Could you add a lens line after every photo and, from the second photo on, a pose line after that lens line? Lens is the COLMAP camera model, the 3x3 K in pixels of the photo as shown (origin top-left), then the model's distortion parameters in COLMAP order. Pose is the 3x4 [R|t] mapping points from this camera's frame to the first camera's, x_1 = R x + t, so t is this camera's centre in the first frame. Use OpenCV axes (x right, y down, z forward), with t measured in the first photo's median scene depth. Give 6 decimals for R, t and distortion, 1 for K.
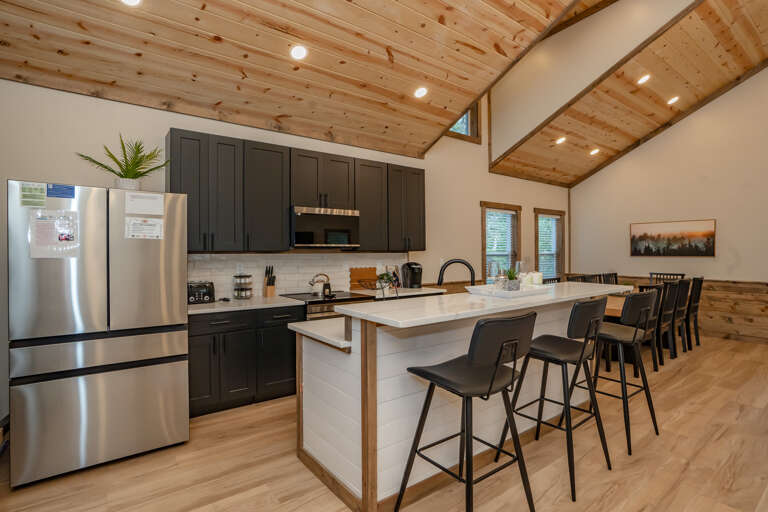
lens RADIAL K [[395.2, 0, 384.0], [0, 395.2, 256.0], [0, 0, 1]] dist [-0.001549, -0.000232]
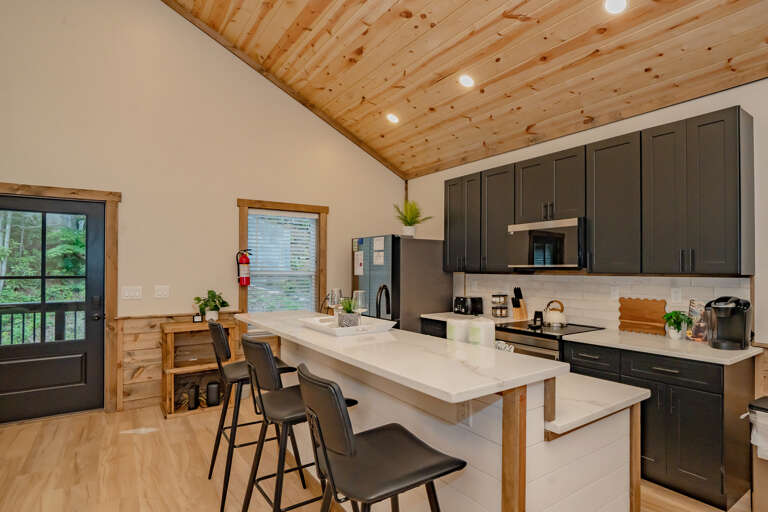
lens RADIAL K [[421.4, 0, 385.5], [0, 421.4, 266.0], [0, 0, 1]] dist [-0.001453, 0.000047]
pose [[-0.039048, -0.013322, -0.999149, 0.754979], [-0.016843, 0.999778, -0.012672, -0.009308], [0.999095, 0.016334, -0.039263, 0.707377]]
